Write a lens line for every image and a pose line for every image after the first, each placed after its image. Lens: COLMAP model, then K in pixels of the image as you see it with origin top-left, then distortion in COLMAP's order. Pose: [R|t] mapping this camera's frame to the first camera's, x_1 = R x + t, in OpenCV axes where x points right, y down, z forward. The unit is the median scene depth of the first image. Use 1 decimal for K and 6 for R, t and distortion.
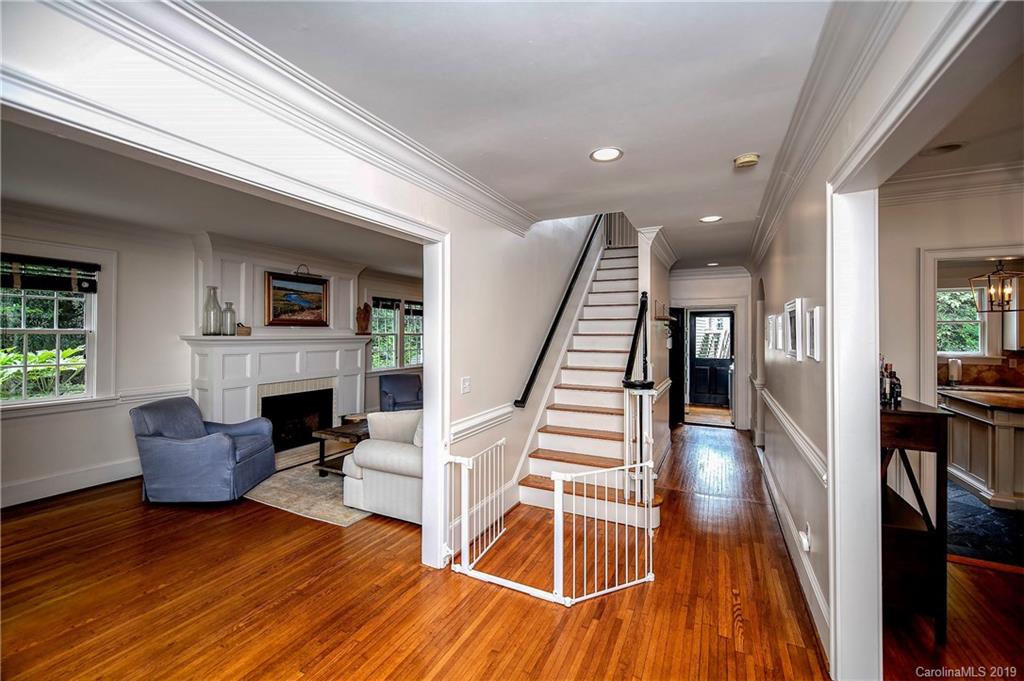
lens RADIAL K [[415.2, 0, 517.6], [0, 415.2, 334.5], [0, 0, 1]] dist [0.007391, -0.002847]
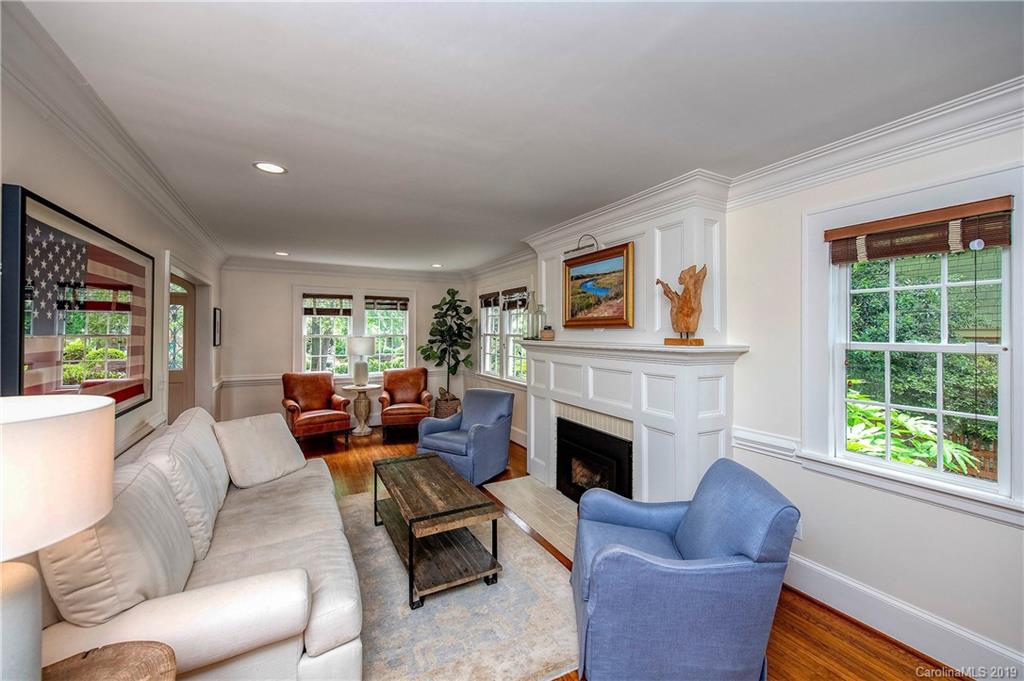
lens RADIAL K [[415.2, 0, 515.5], [0, 415.2, 334.0], [0, 0, 1]] dist [0.007391, -0.002847]
pose [[-0.583699, -0.009411, -0.811916, 0.100444], [-0.012609, 0.999917, -0.002526, -0.008064], [0.811872, 0.008763, -0.583769, 1.493156]]
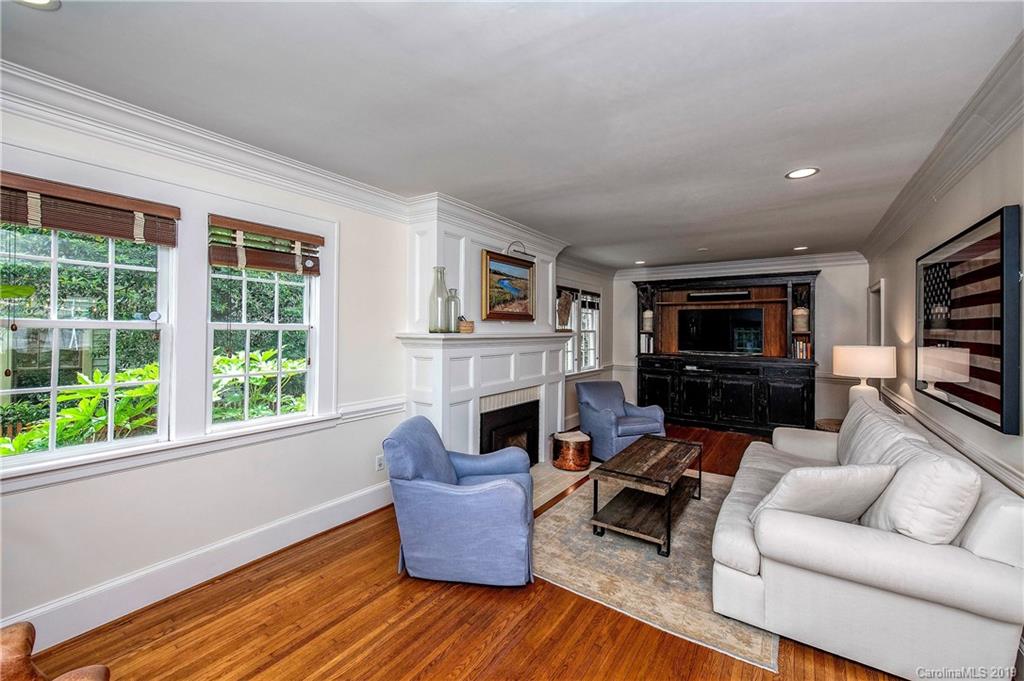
lens RADIAL K [[415.2, 0, 515.1], [0, 415.2, 330.4], [0, 0, 1]] dist [0.007391, -0.002847]
pose [[0.990259, 0.003725, -0.139191, -0.473595], [-0.003792, 0.999993, -0.000216, -0.002128], [0.139189, 0.000742, 0.990266, 0.266458]]
